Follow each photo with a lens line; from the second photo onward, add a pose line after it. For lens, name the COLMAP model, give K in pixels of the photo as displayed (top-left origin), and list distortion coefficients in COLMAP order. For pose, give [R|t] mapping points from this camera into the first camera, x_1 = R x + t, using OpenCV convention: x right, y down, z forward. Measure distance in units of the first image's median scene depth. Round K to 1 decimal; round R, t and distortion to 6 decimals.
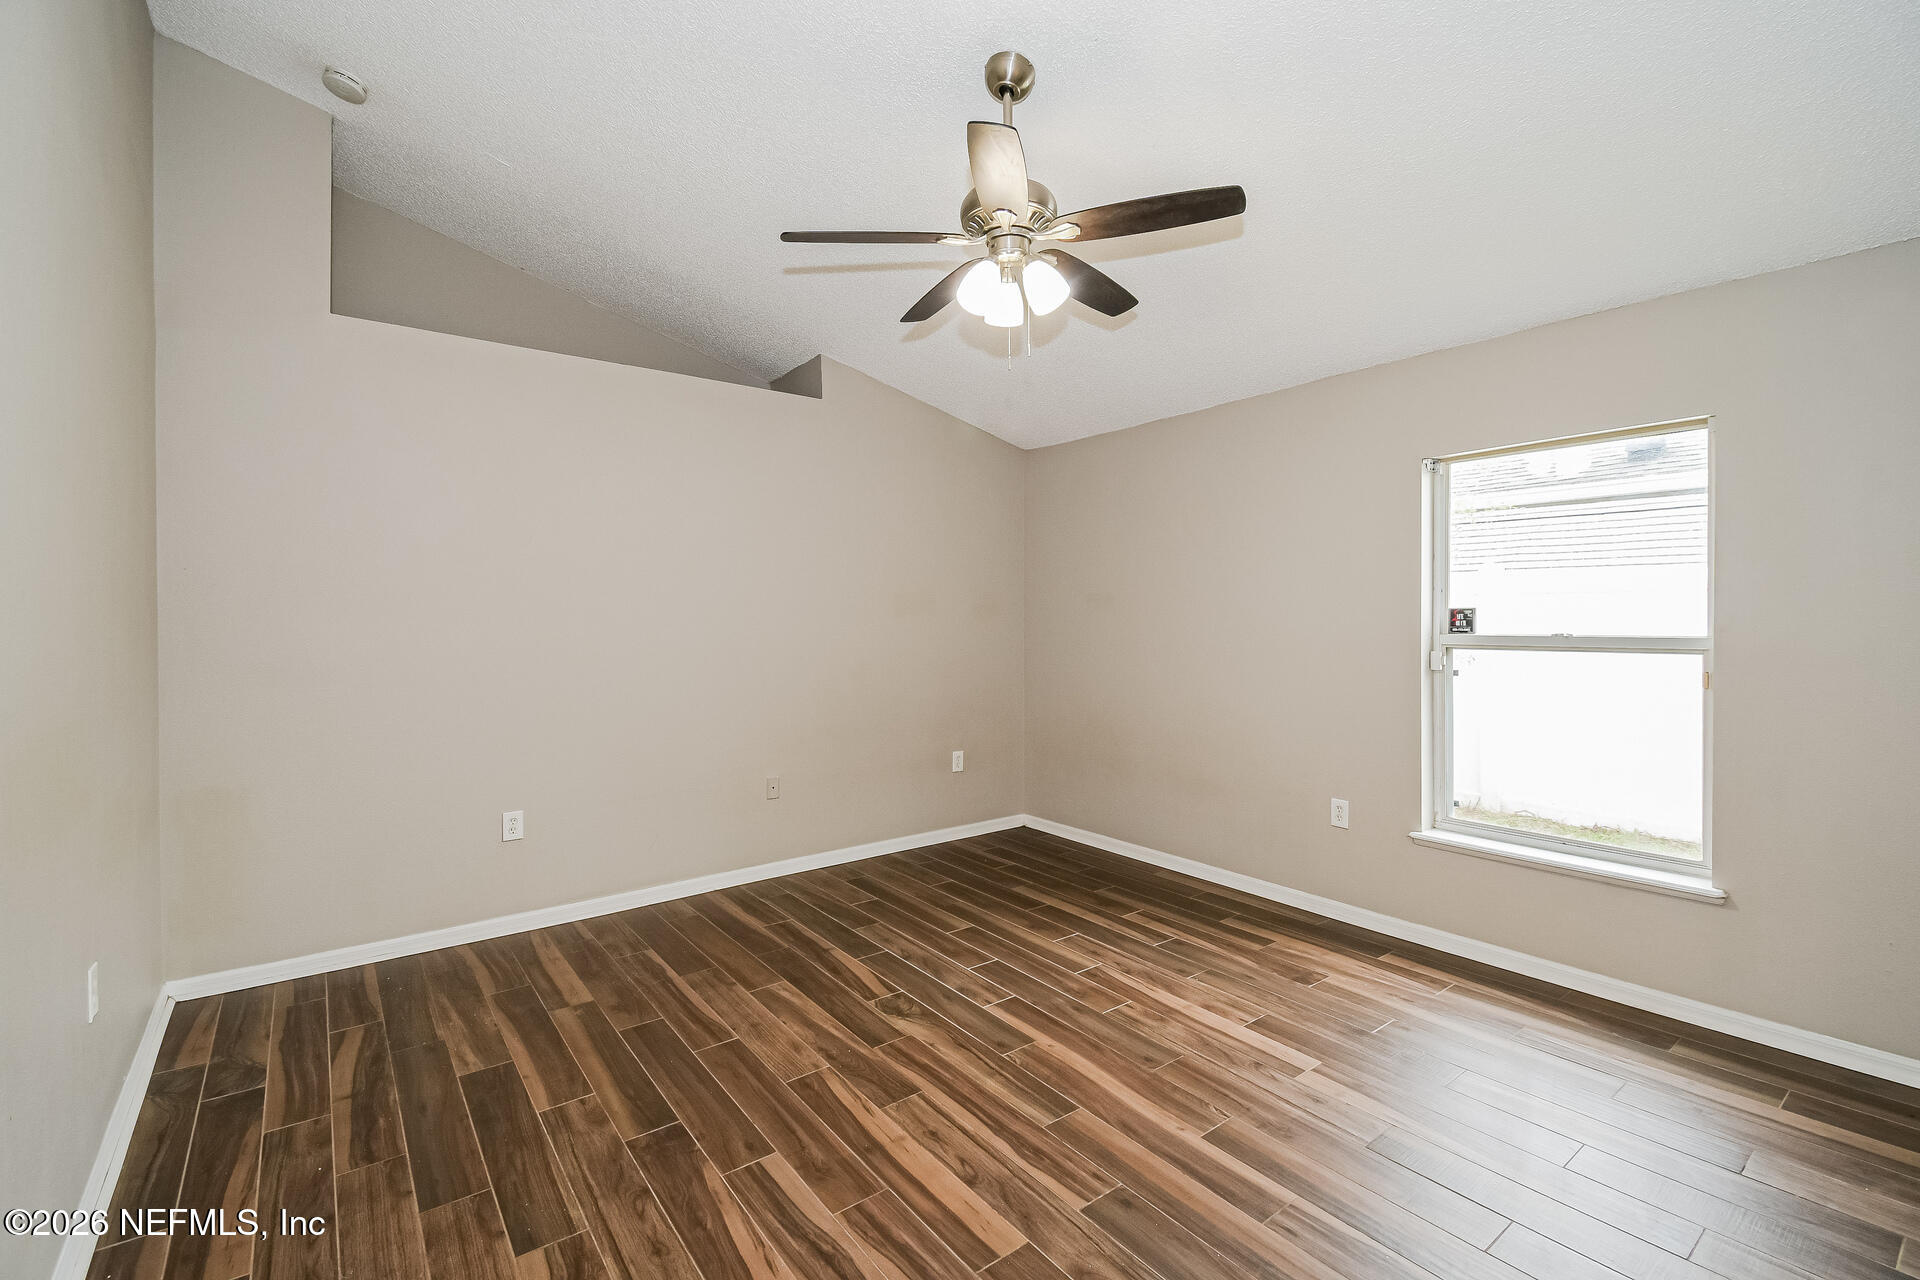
lens RADIAL K [[828.8, 0, 960.0], [0, 828.8, 640.0], [0, 0, 1]] dist [0.030136, -0.016488]
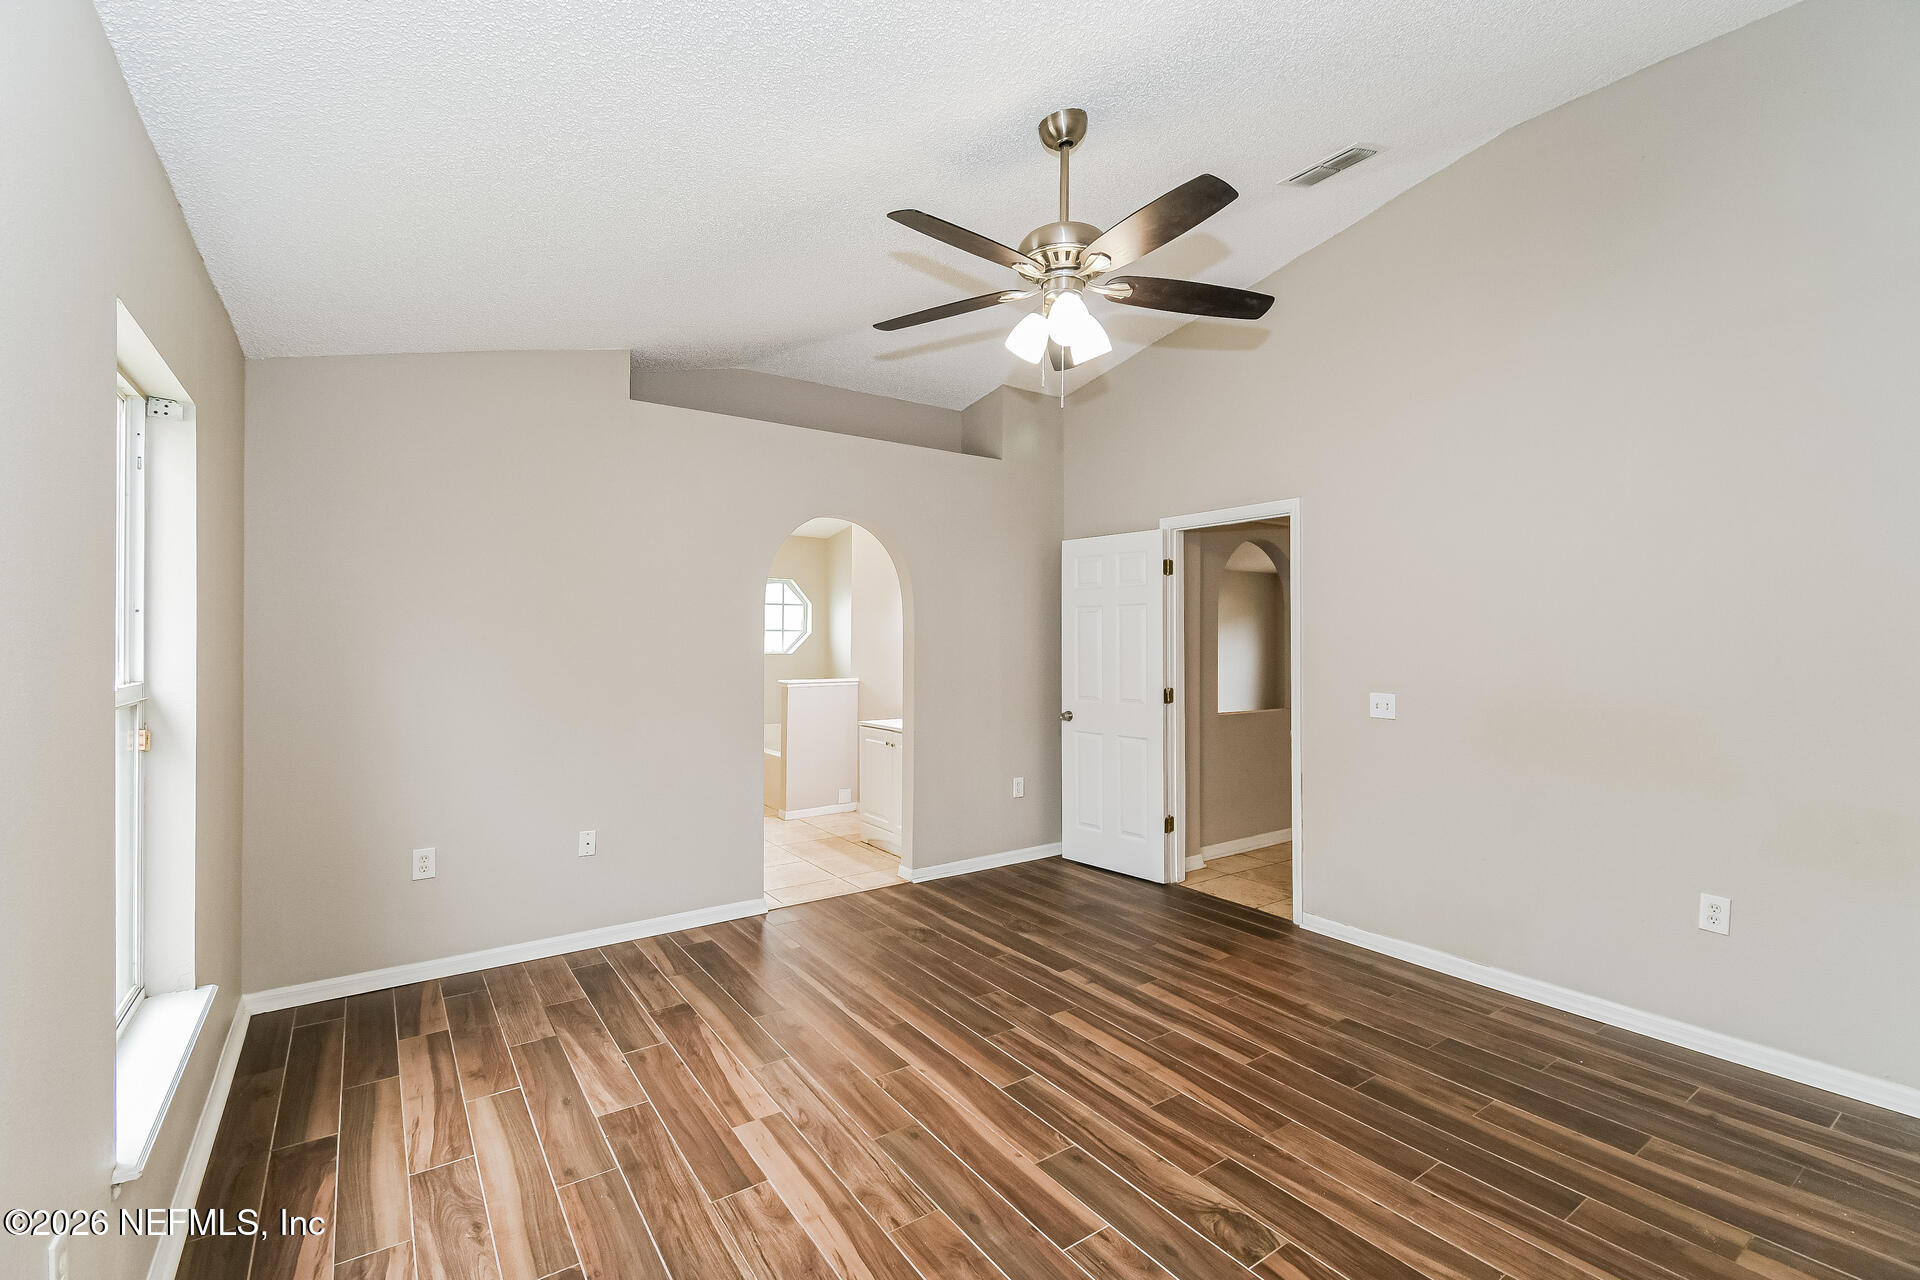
lens RADIAL K [[837.9, 0, 961.6], [0, 837.9, 620.9], [0, 0, 1]] dist [0.036343, -0.017068]
pose [[-0.999311, 0.004149, 0.036876, 0.127169], [0.004369, 0.999973, 0.005872, -0.062507], [-0.036851, 0.006029, -0.999303, 1.784023]]
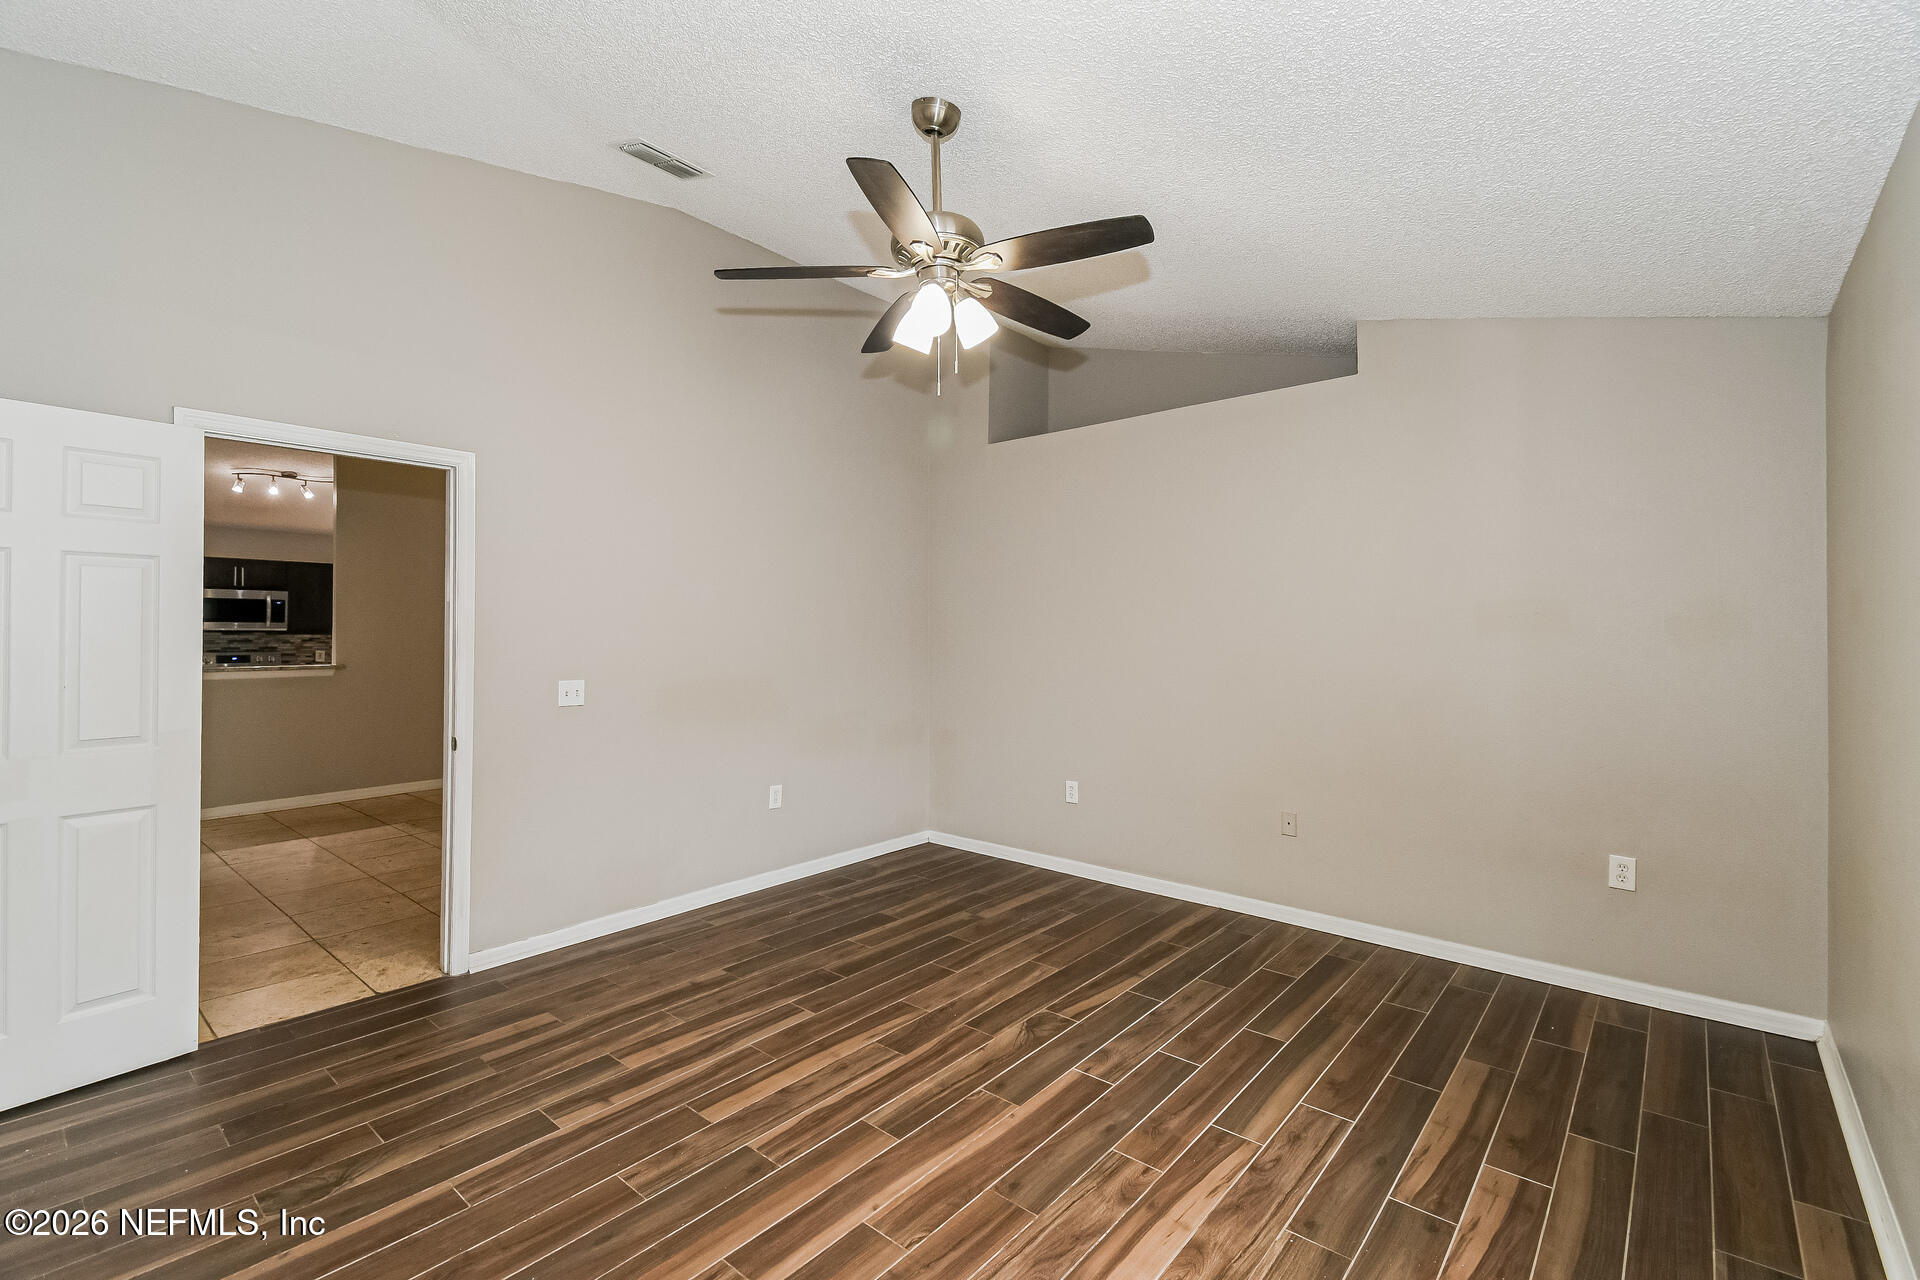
lens RADIAL K [[837.9, 0, 961.6], [0, 837.9, 620.9], [0, 0, 1]] dist [0.036343, -0.017068]
pose [[0.220721, -0.007011, -0.975312, 0.946838], [-0.031550, 0.999400, -0.014324, -0.029649], [0.974827, 0.033933, 0.220368, 0.696034]]
